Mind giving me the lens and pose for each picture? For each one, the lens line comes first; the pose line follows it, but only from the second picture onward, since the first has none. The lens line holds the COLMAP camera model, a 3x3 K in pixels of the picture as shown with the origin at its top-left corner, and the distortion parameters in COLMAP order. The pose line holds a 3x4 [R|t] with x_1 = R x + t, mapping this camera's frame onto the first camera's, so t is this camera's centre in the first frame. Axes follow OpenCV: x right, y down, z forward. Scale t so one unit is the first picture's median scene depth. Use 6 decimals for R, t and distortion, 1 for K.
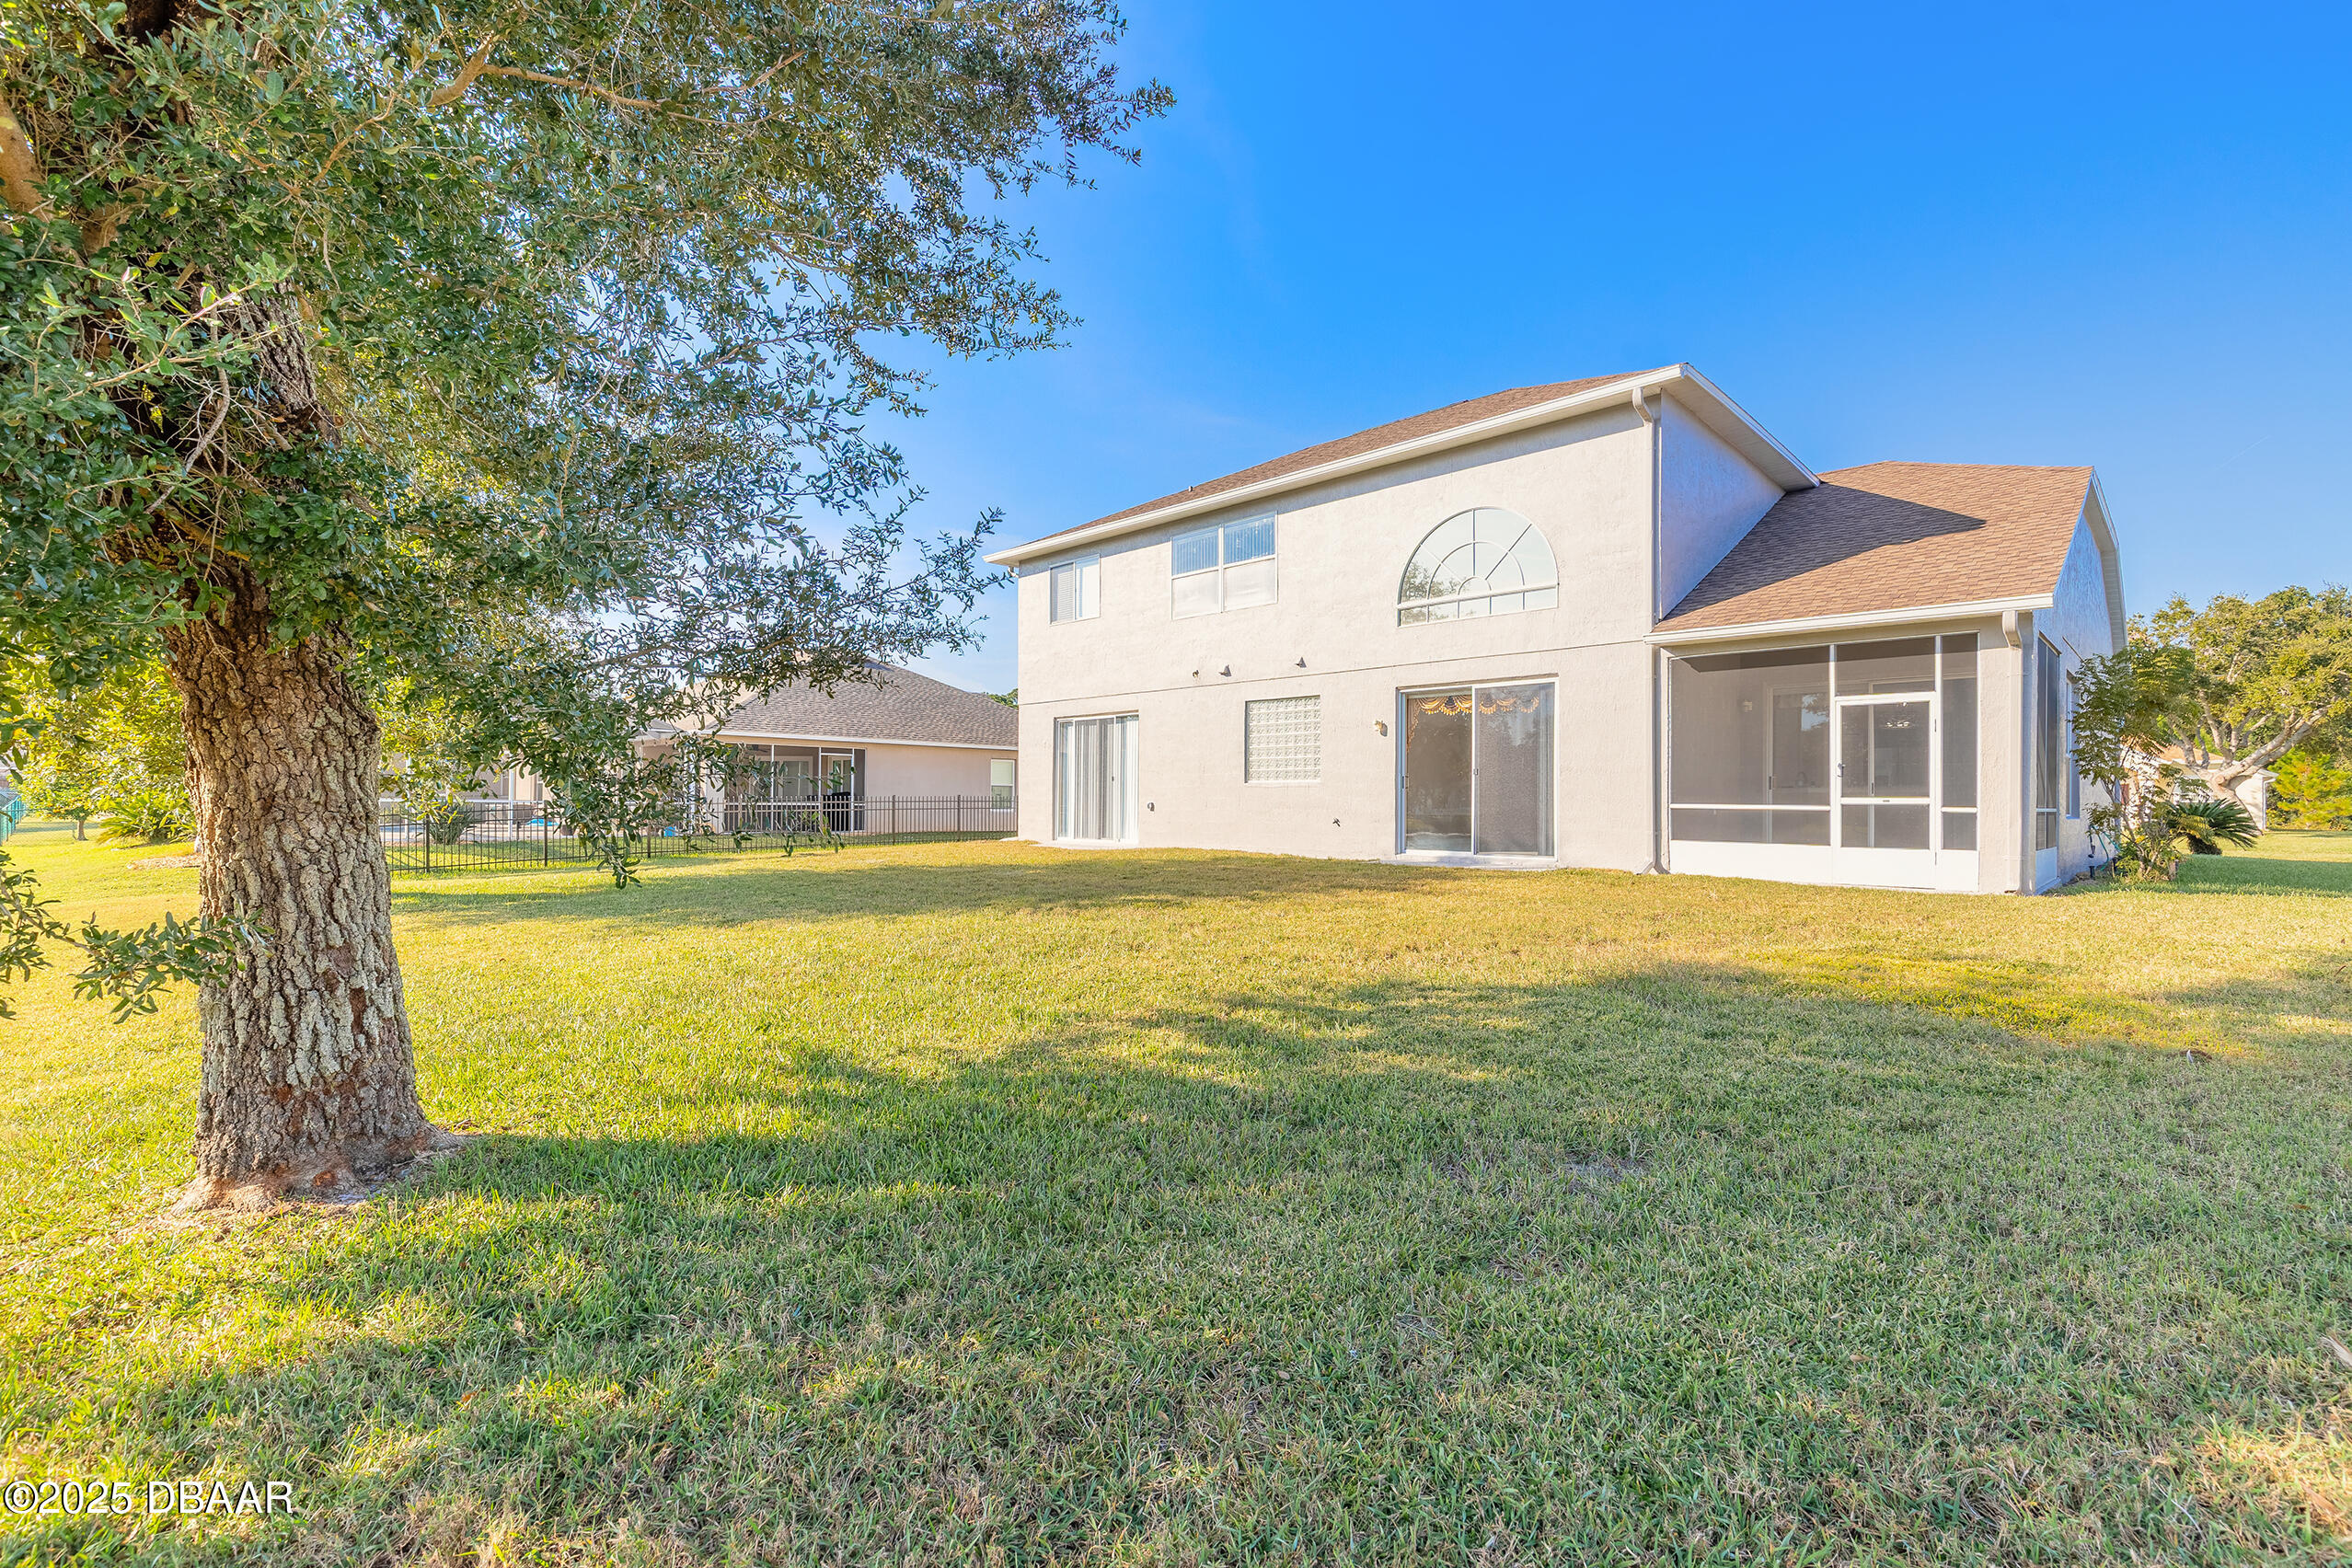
lens RADIAL K [[1062.2, 0, 1177.9], [0, 1062.2, 789.9], [0, 0, 1]] dist [-0.000582, 0.000118]
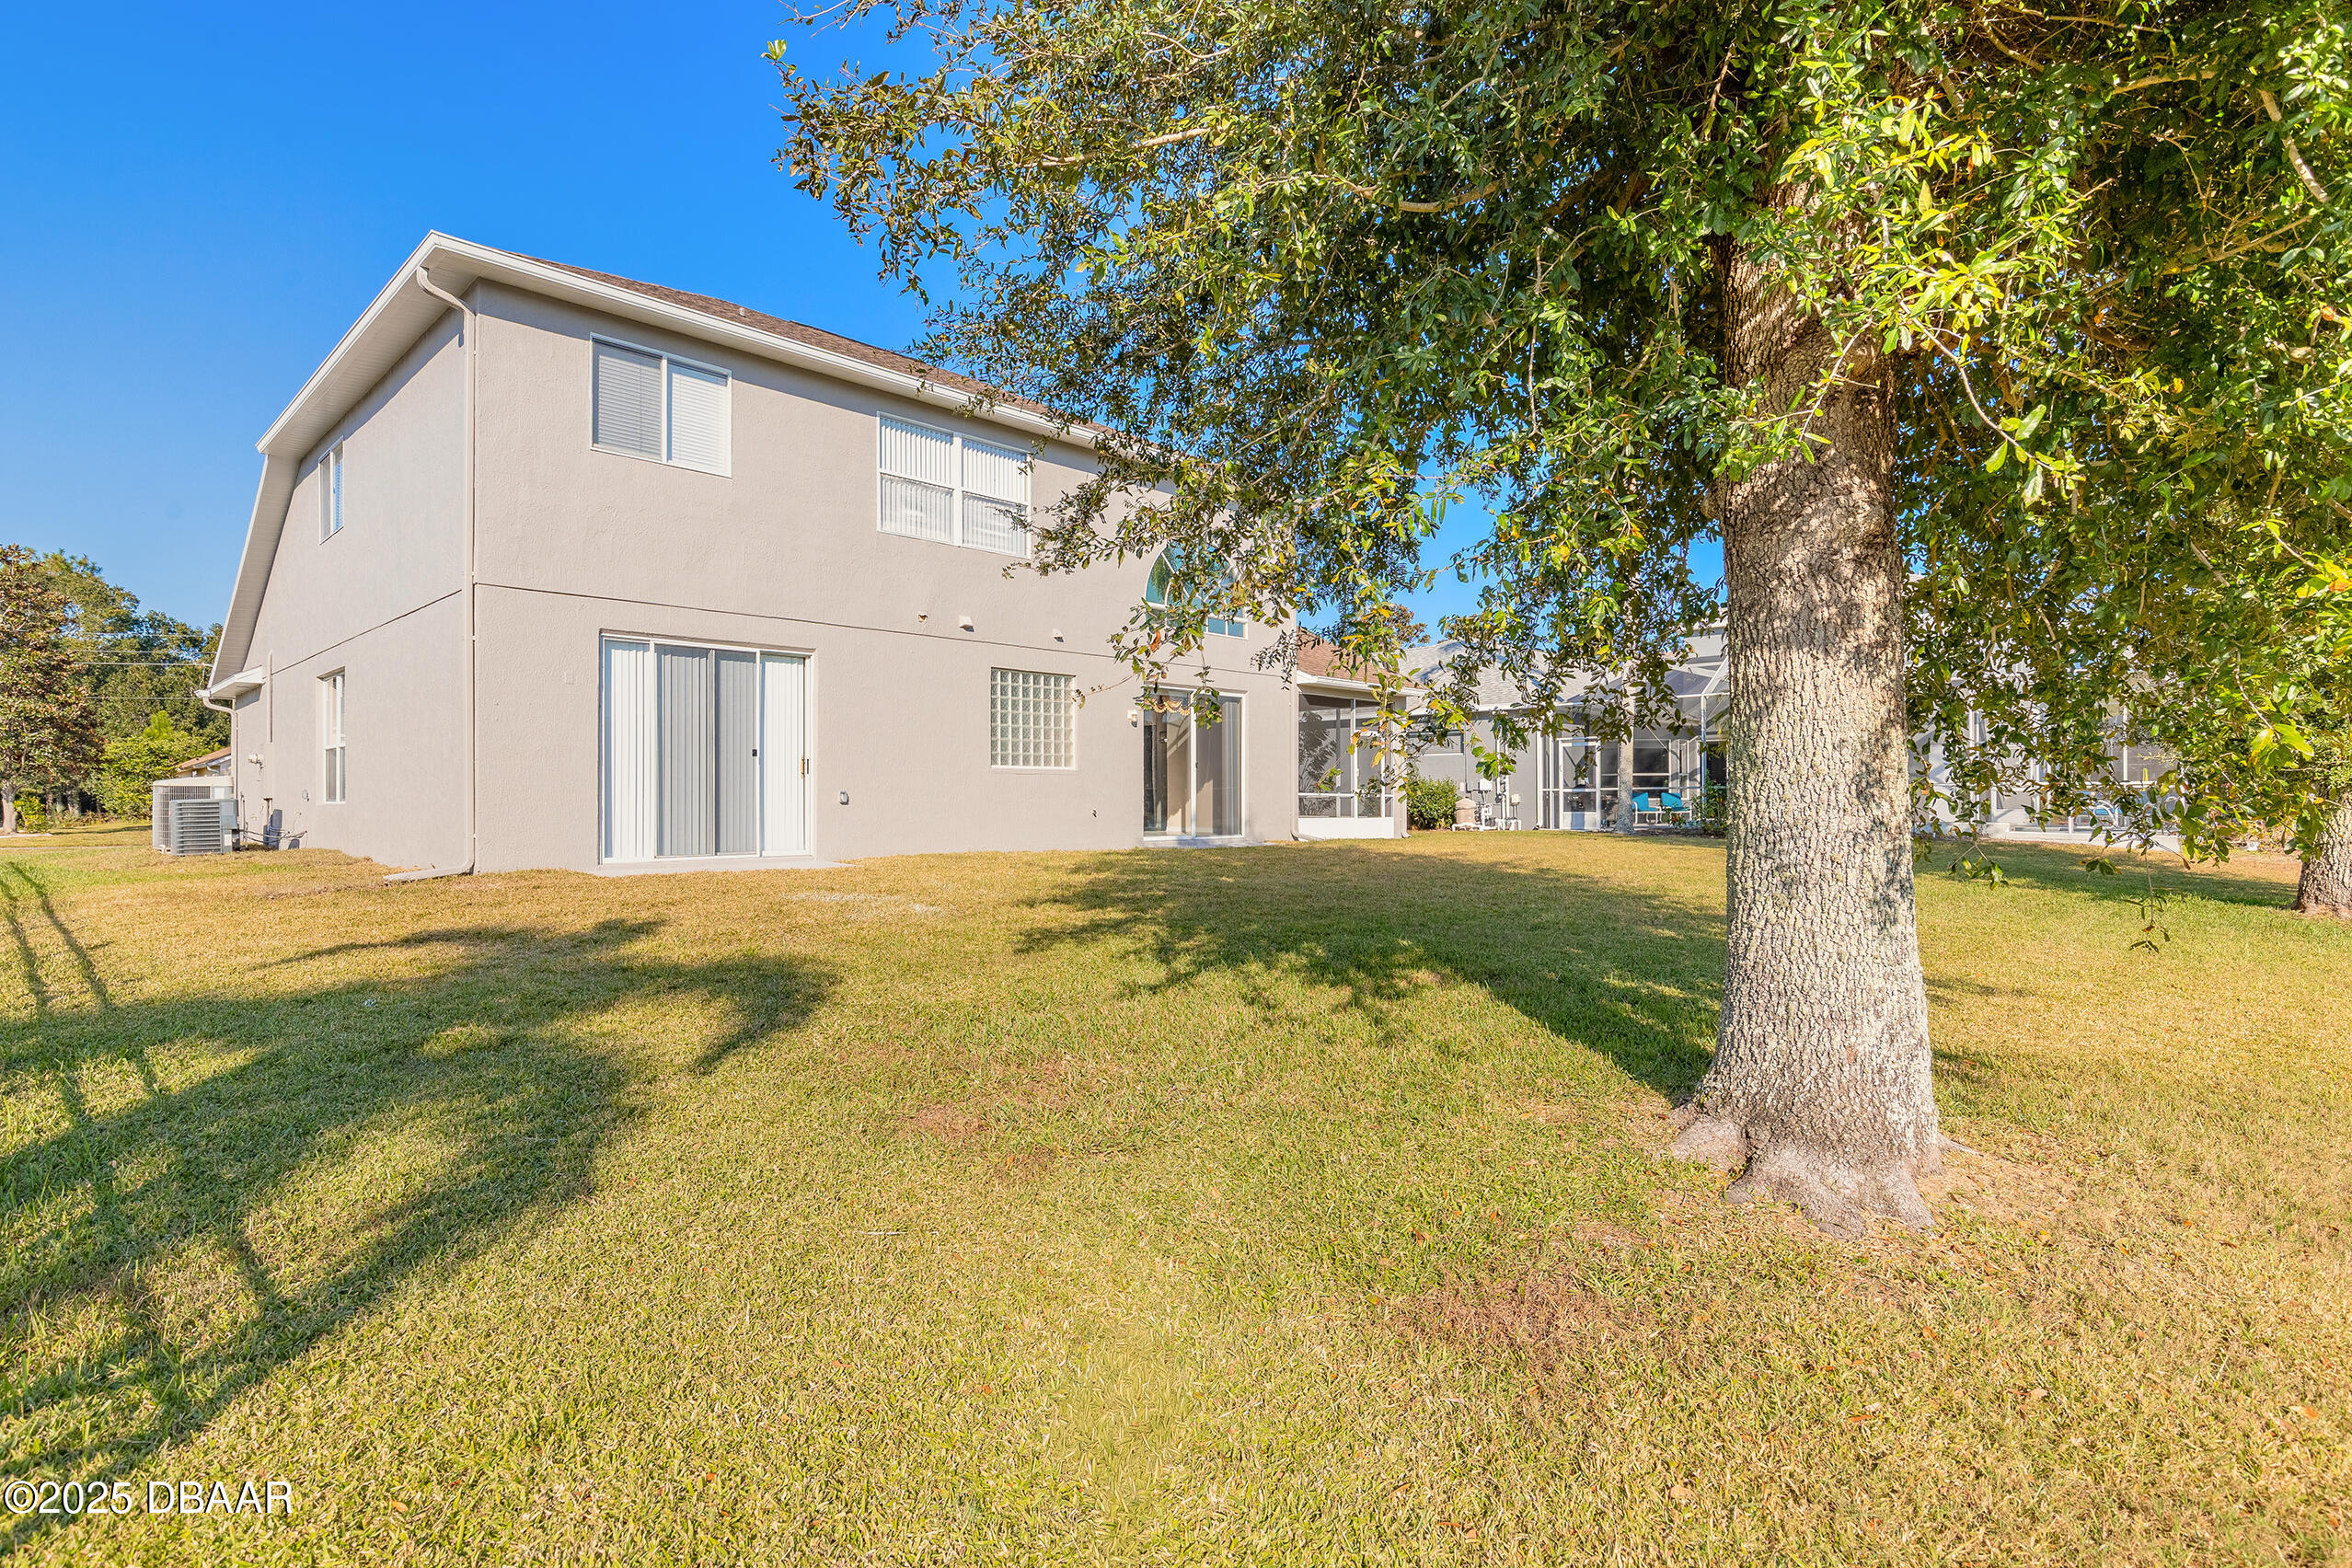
lens RADIAL K [[1182.7, 0, 1181.0], [0, 1182.7, 788.1], [0, 0, 1]] dist [0.002985, 0.000228]
pose [[-0.003738, -0.004484, 0.999983, -1.032039], [-0.019853, 0.999793, 0.004409, 0.002726], [-0.999796, -0.019836, -0.003827, 1.050616]]
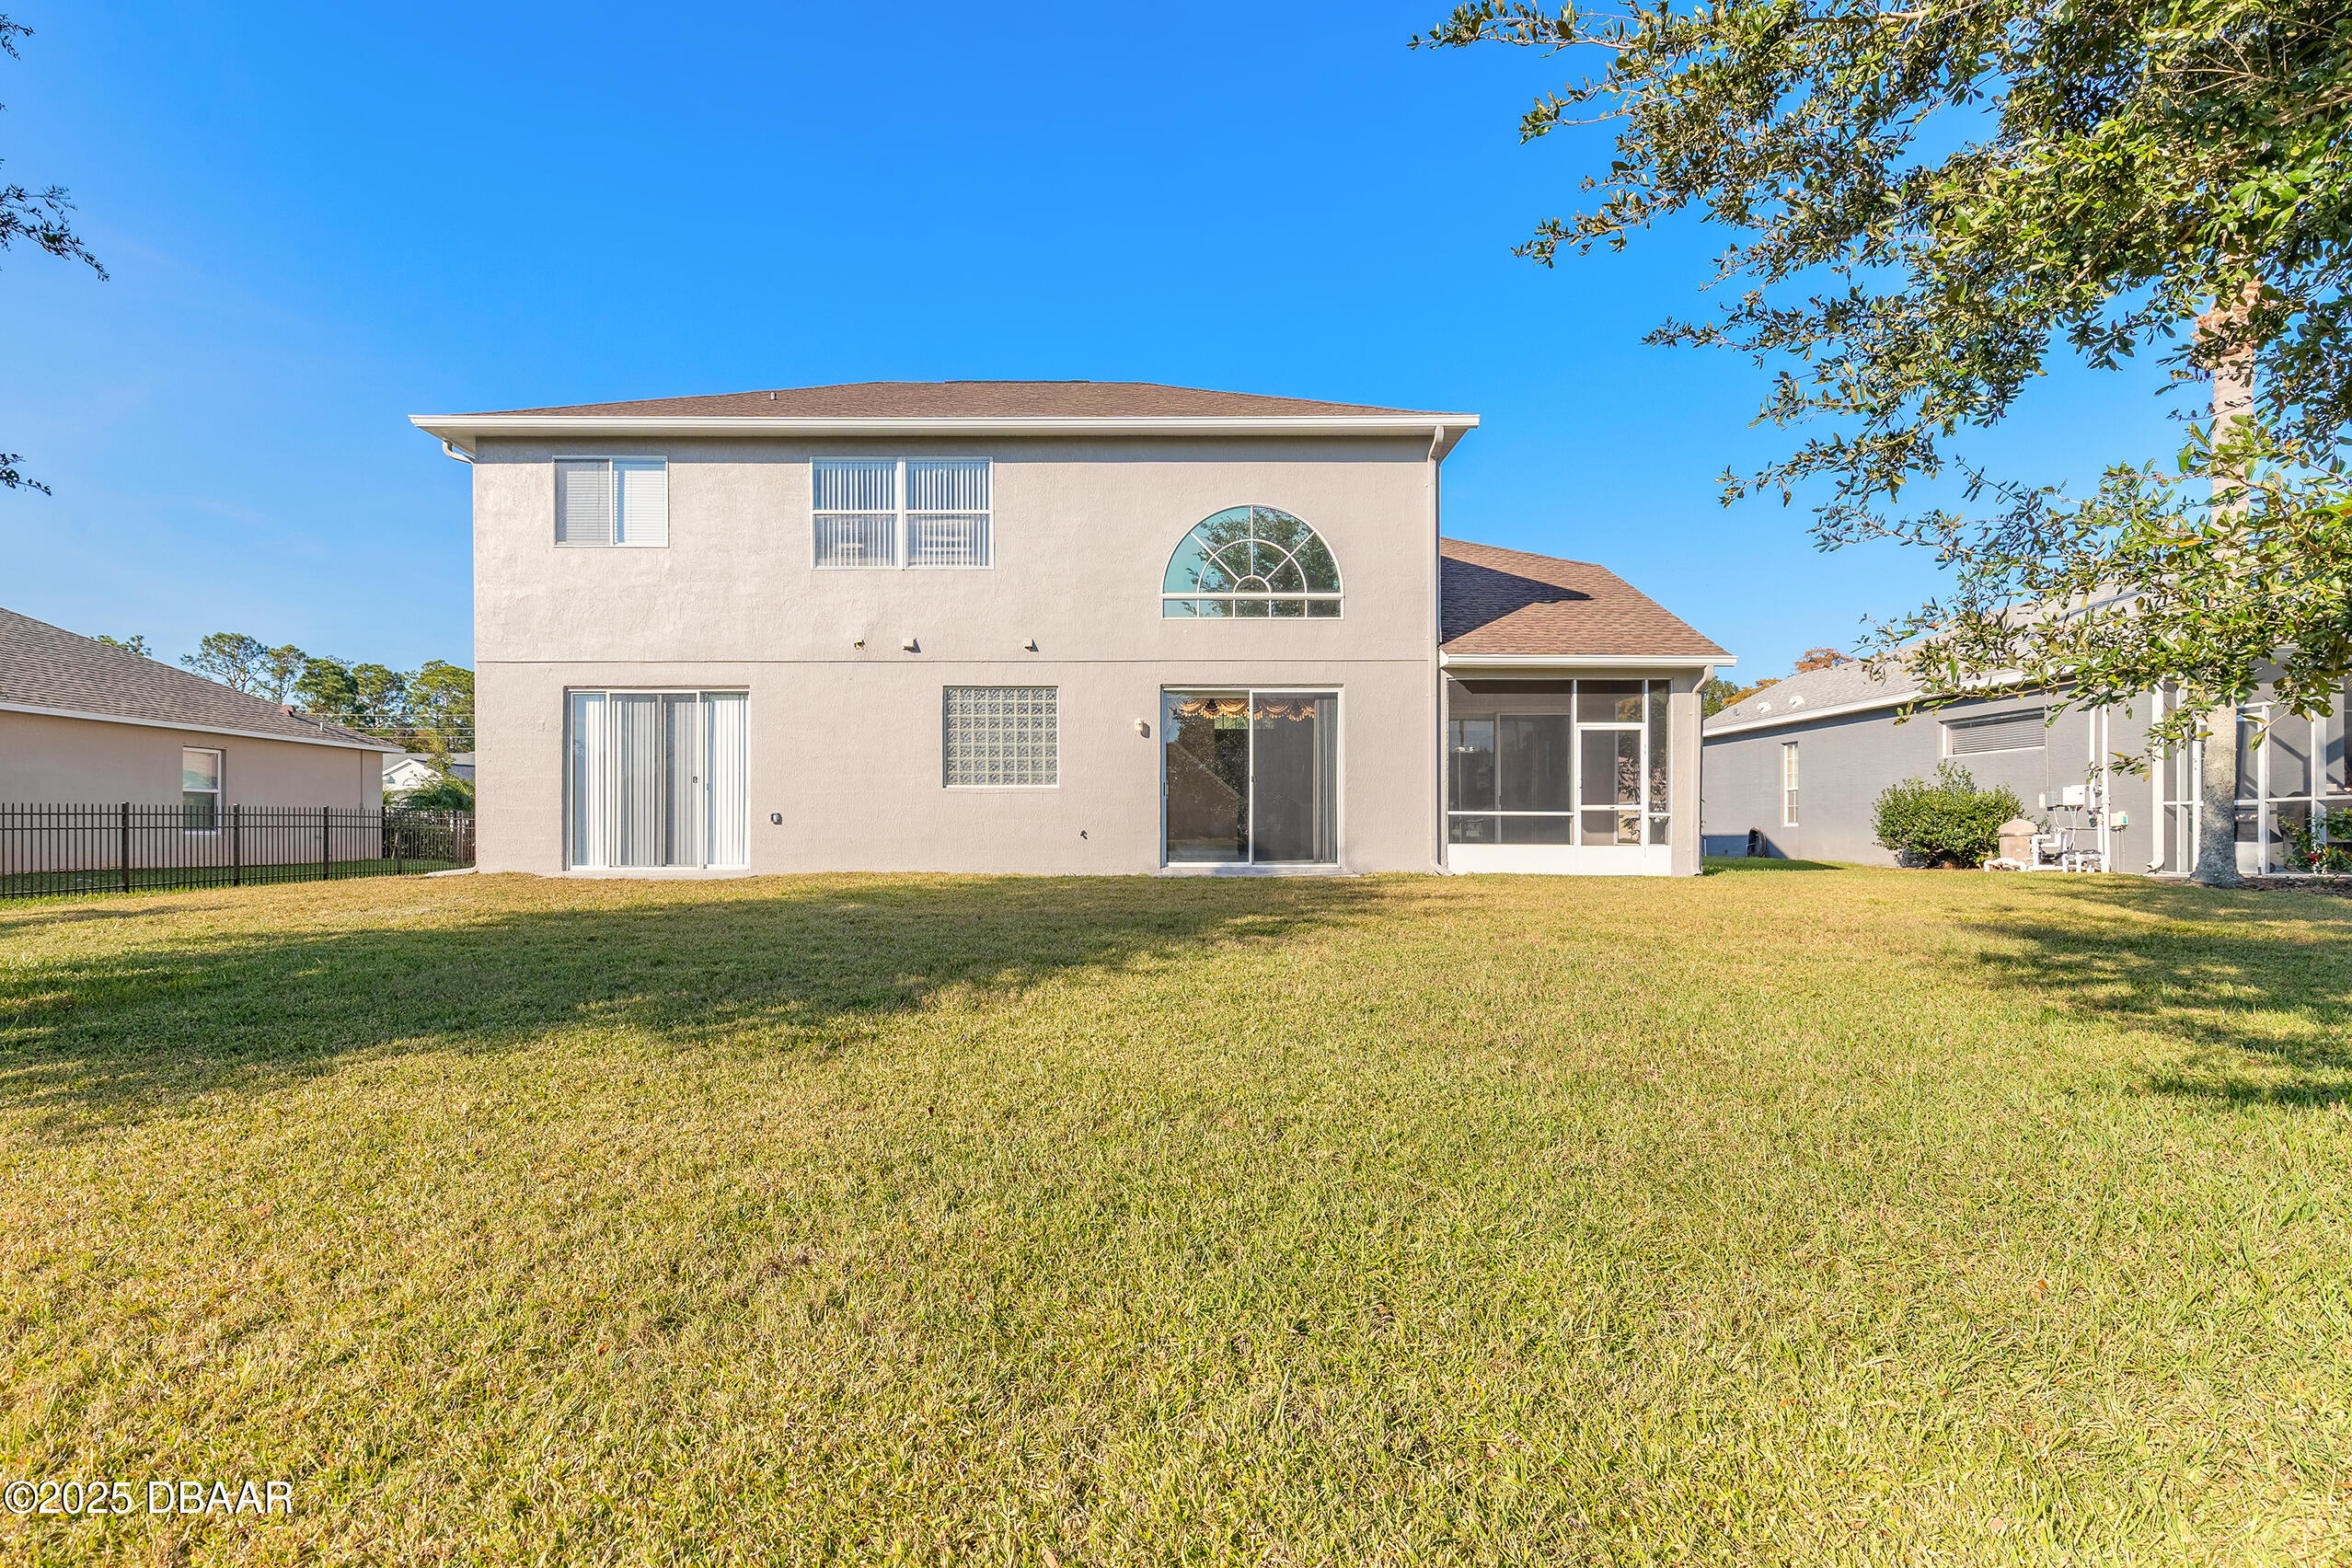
lens RADIAL K [[976.9, 0, 1173.2], [0, 976.9, 801.5], [0, 0, 1]] dist [0.013300, -0.000039]
pose [[0.710406, -0.002865, 0.703786, -0.410265], [-0.003259, 0.999968, 0.007360, -0.002757], [-0.703784, -0.007522, 0.710374, 0.429991]]
